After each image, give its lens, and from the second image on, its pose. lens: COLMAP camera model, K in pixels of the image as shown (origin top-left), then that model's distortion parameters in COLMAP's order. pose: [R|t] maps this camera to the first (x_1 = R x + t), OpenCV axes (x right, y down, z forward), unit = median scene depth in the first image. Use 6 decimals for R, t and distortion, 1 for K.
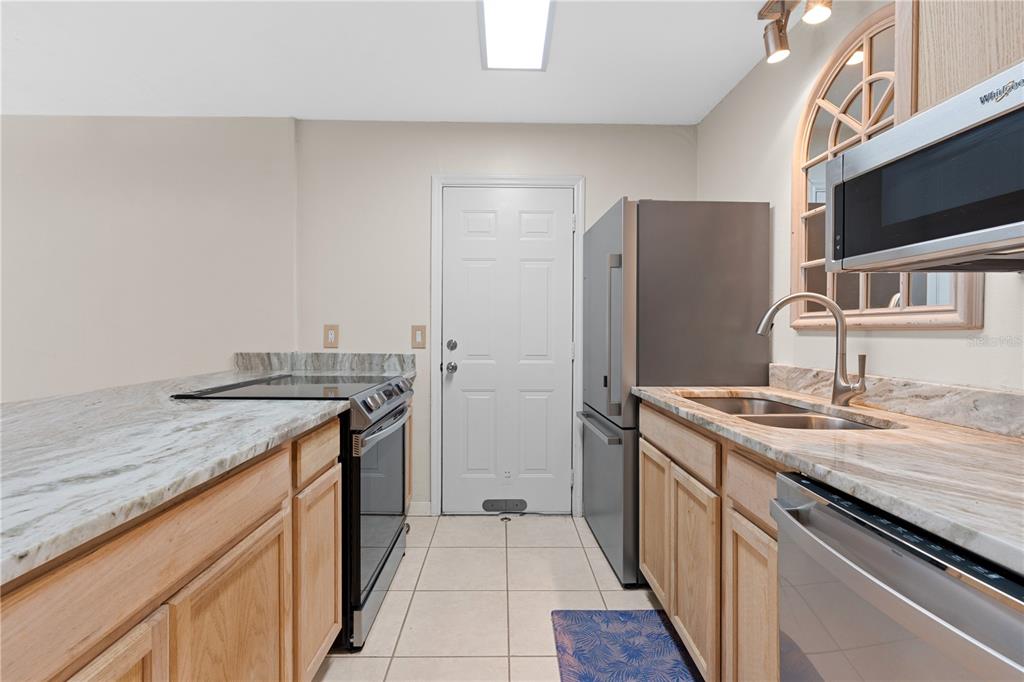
lens RADIAL K [[466.9, 0, 509.5], [0, 466.9, 334.7], [0, 0, 1]] dist [-0.009333, 0.000110]
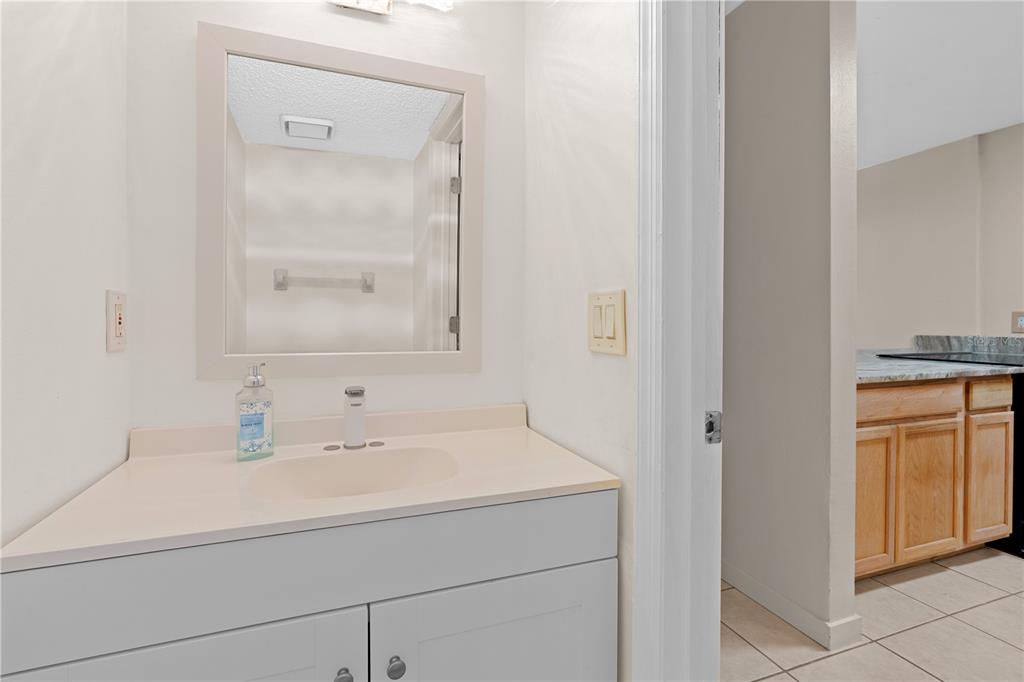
lens RADIAL K [[464.0, 0, 509.5], [0, 464.0, 328.3], [0, 0, 1]] dist [-0.012830, 0.006406]
pose [[0.327834, 0.009874, -0.944684, 0.316514], [-0.009027, 0.999932, 0.007319, 0.028070], [0.944692, 0.006128, 0.327901, -0.618066]]
